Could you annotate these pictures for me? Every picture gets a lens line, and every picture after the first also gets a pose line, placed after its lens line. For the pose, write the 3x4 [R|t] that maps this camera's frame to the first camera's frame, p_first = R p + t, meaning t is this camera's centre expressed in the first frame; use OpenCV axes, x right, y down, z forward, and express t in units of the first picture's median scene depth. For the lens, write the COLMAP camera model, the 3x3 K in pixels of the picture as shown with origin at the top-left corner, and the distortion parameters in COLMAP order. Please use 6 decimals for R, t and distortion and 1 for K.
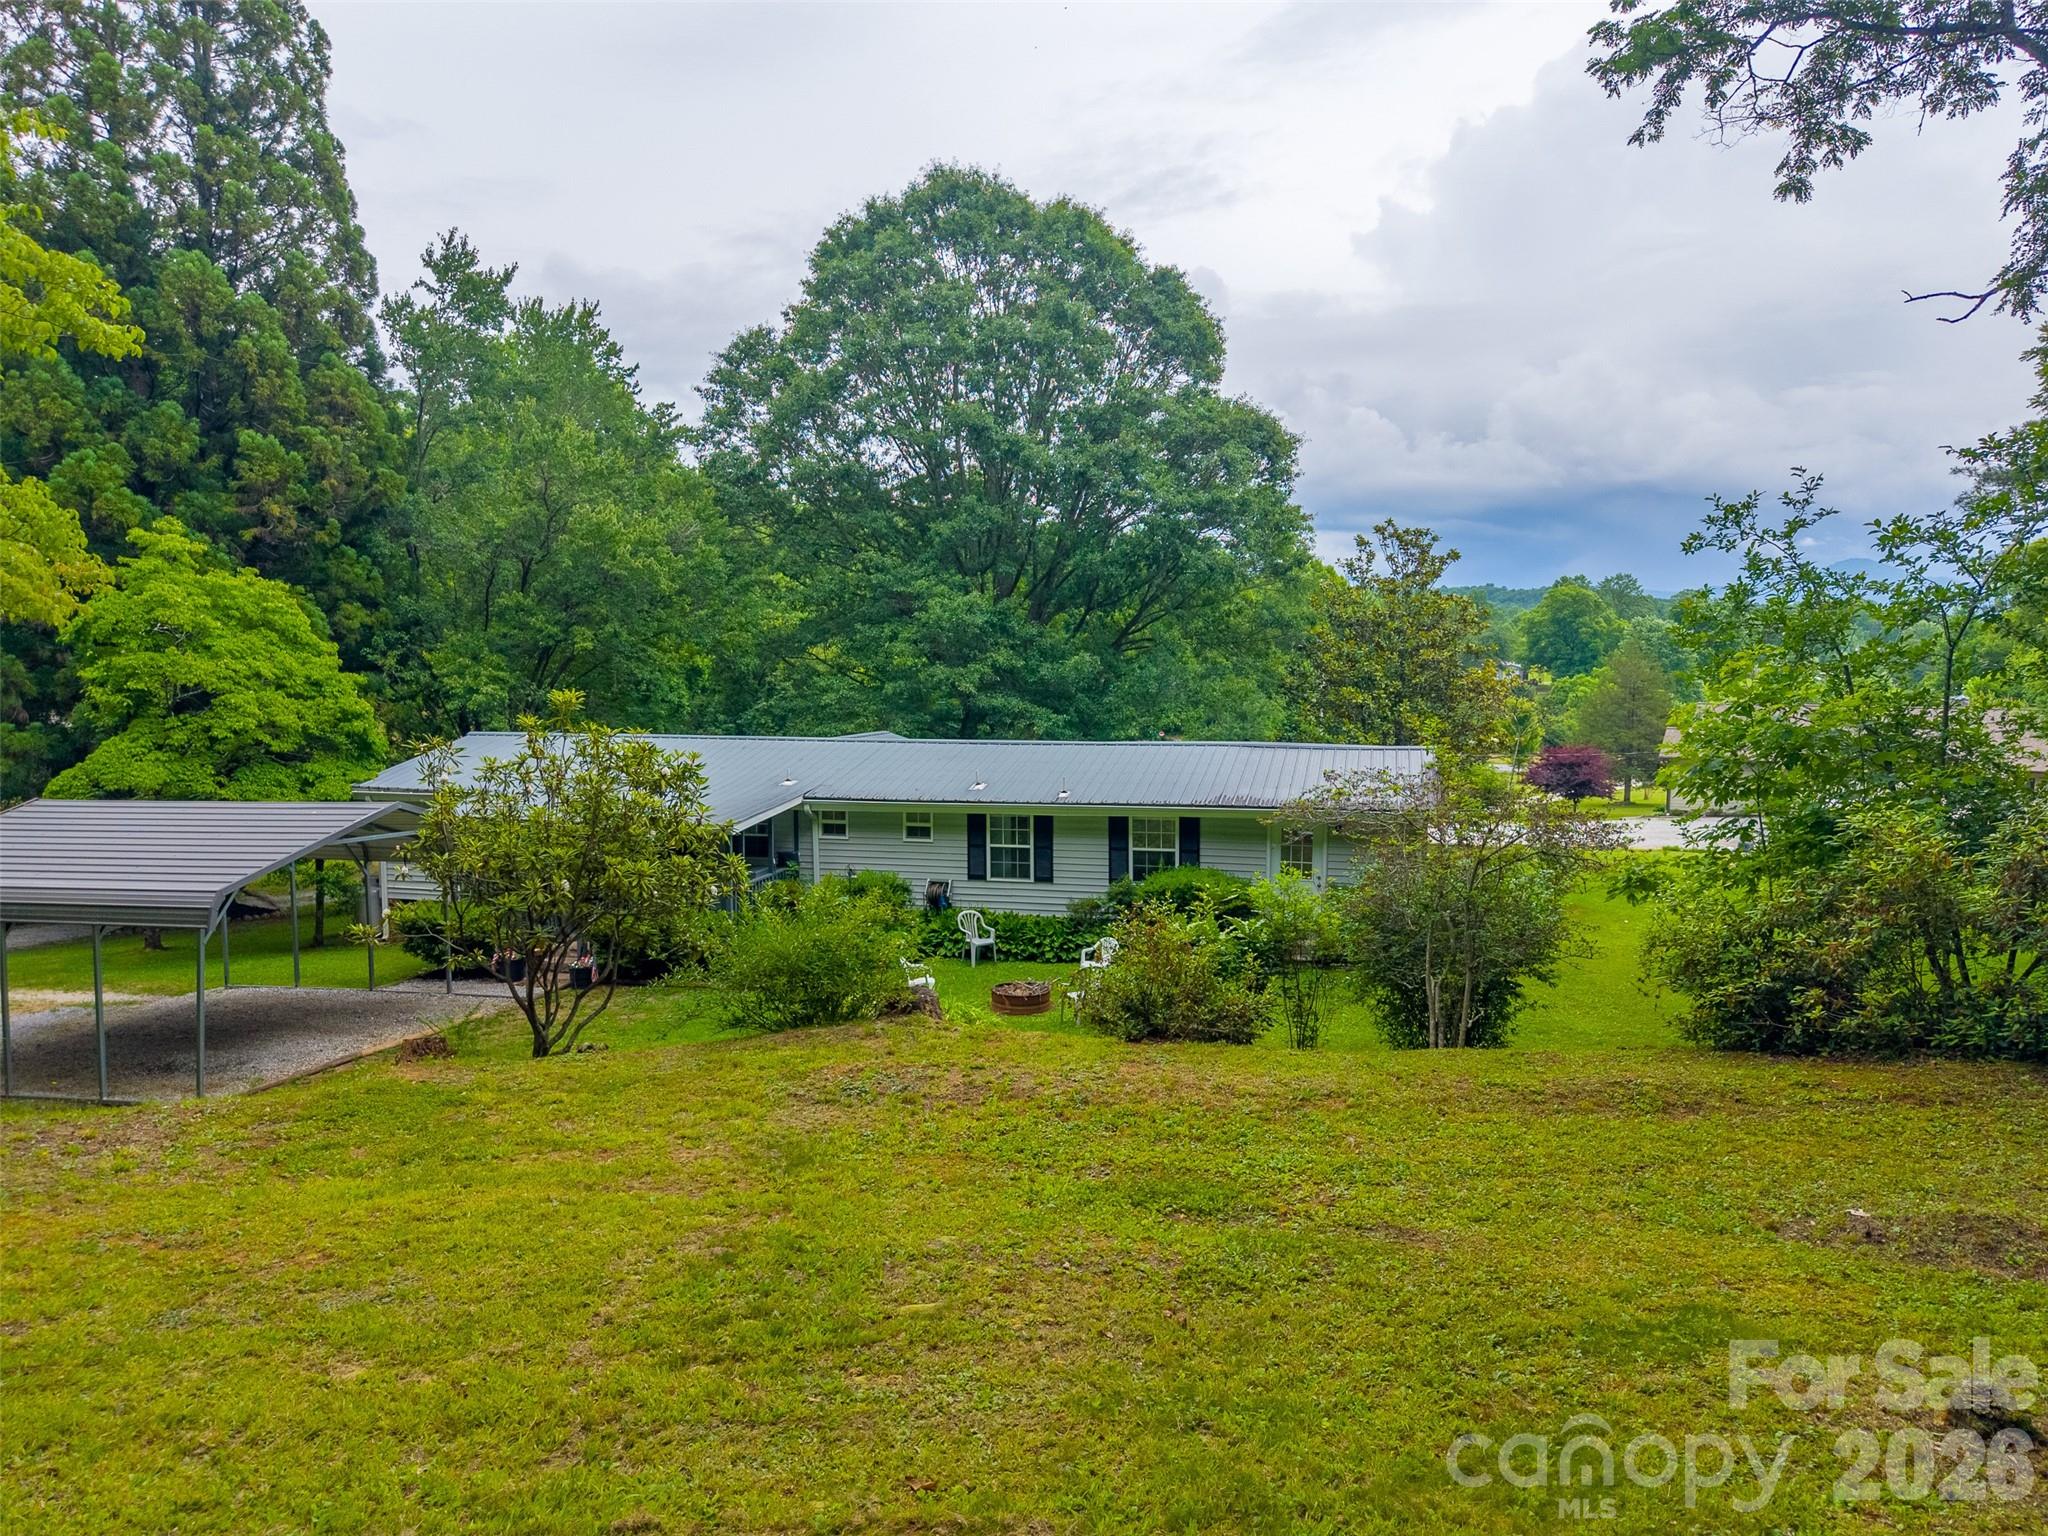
lens RADIAL K [[1412.5, 0, 1024.0], [0, 1412.5, 768.0], [0, 0, 1]] dist [0.005697, -0.033911]
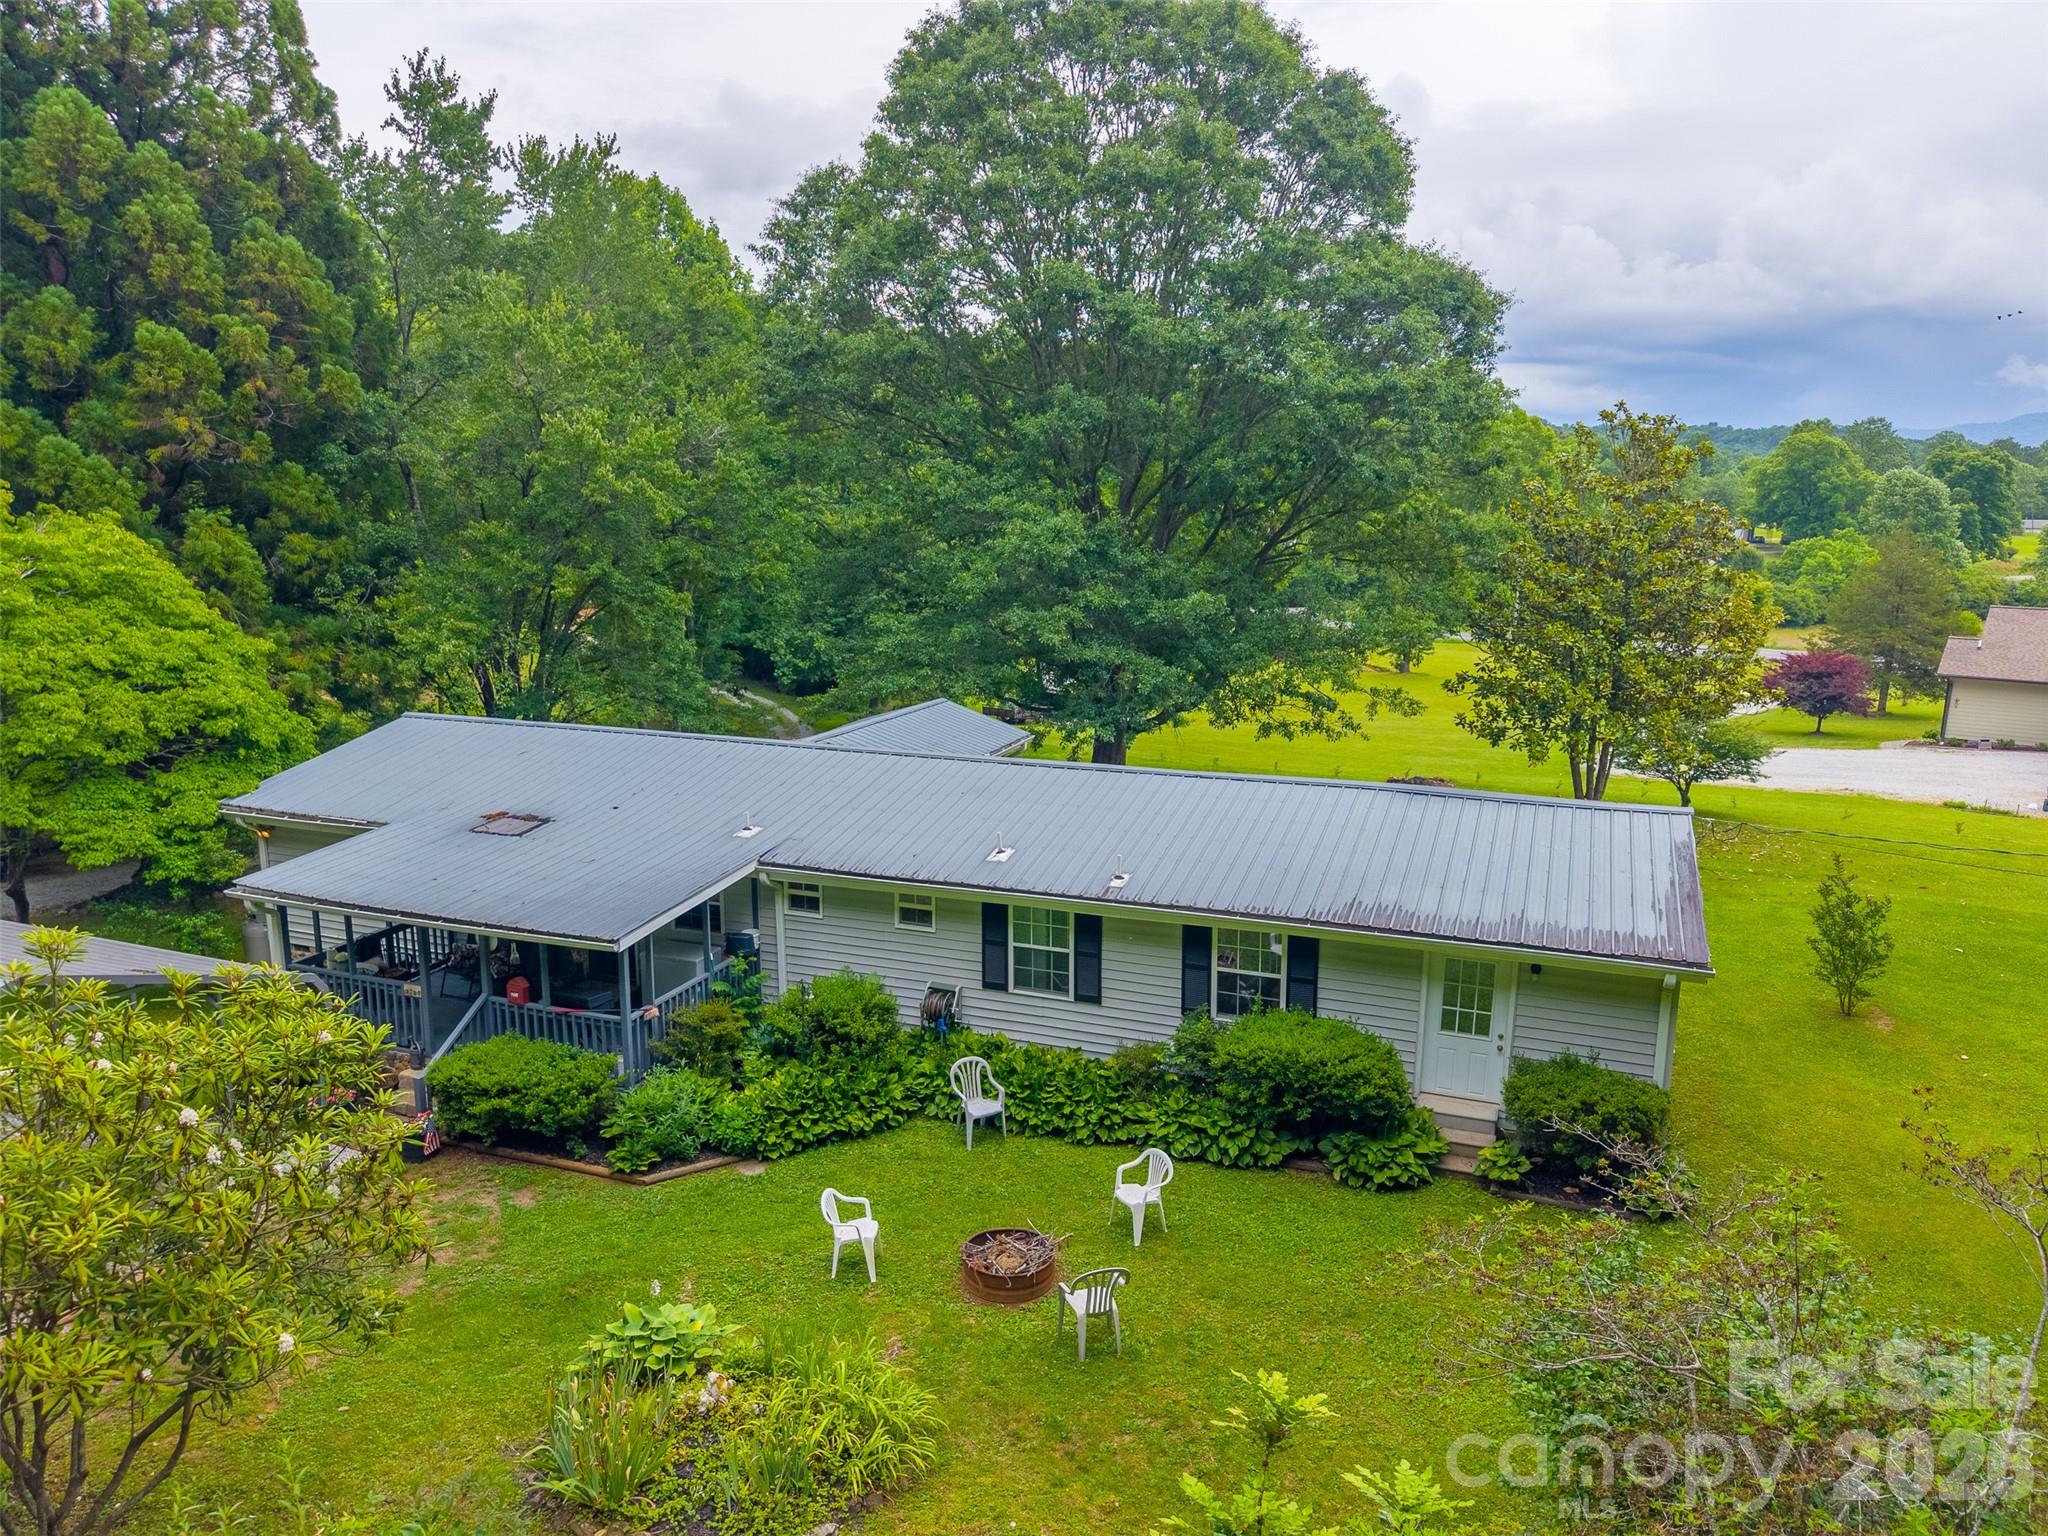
lens RADIAL K [[1392.6, 0, 1024.0], [0, 1392.6, 768.0], [0, 0, 1]] dist [-0.008101, -0.005484]
pose [[0.991582, 0.027039, -0.126625, 0.046549], [-0.012195, 0.993108, 0.116566, -0.079146], [0.128905, -0.114040, 0.985078, 0.239629]]
